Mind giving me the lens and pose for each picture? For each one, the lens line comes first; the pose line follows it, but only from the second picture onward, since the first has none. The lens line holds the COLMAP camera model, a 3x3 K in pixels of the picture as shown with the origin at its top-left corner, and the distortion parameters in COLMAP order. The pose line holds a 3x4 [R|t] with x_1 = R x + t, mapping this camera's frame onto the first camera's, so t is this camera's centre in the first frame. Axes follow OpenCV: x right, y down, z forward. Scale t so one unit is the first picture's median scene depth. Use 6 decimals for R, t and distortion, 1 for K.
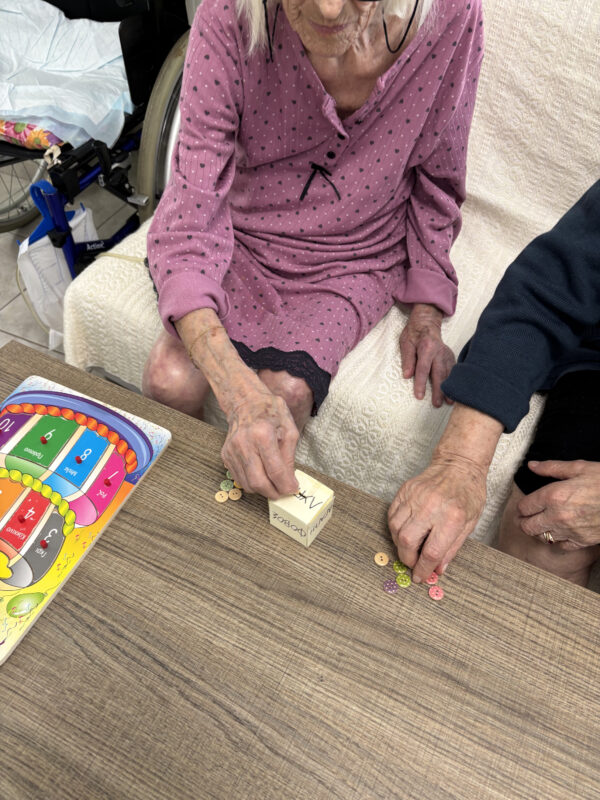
lens RADIAL K [[616.7, 0, 296.9], [0, 616.7, 399.4], [0, 0, 1]] dist [0.006770, -0.012480]
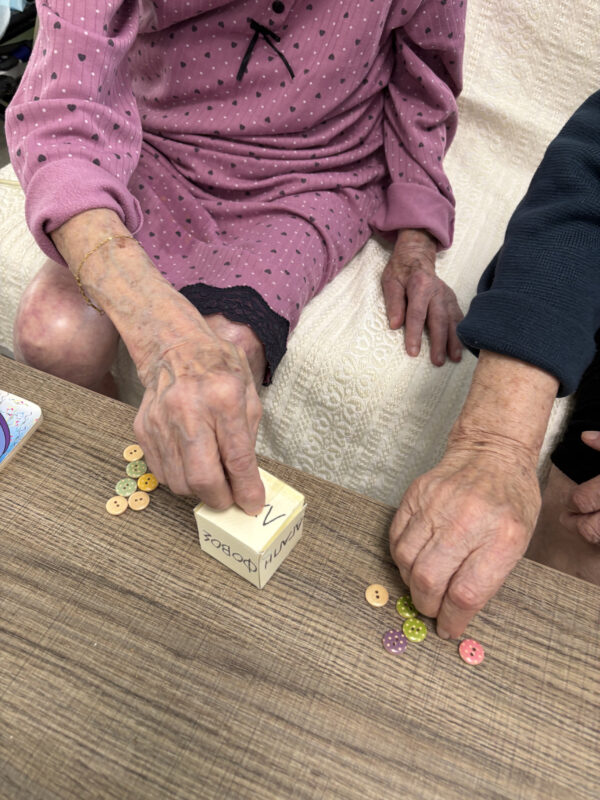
lens RADIAL K [[616.7, 0, 296.1], [0, 616.7, 403.3], [0, 0, 1]] dist [0.006770, -0.012480]
pose [[0.998049, -0.035657, 0.051253, 0.024774], [0.035168, 0.999327, 0.010411, 0.045313], [-0.051590, -0.008588, 0.998631, 0.303363]]
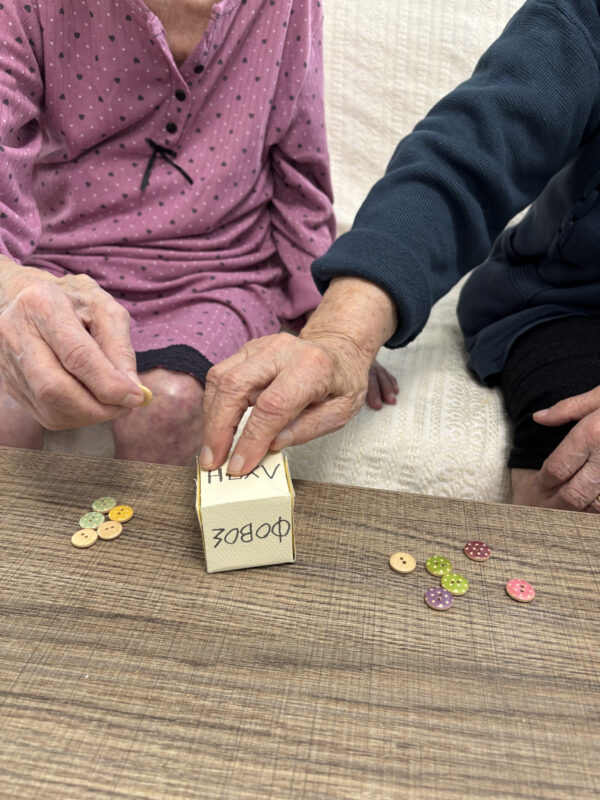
lens RADIAL K [[616.7, 0, 297.5], [0, 616.7, 405.7], [0, 0, 1]] dist [0.006770, -0.012480]
pose [[0.951110, -0.160553, 0.263840, -0.057691], [0.236041, 0.928793, -0.285706, 0.204216], [-0.199182, 0.334015, 0.921282, 0.359815]]
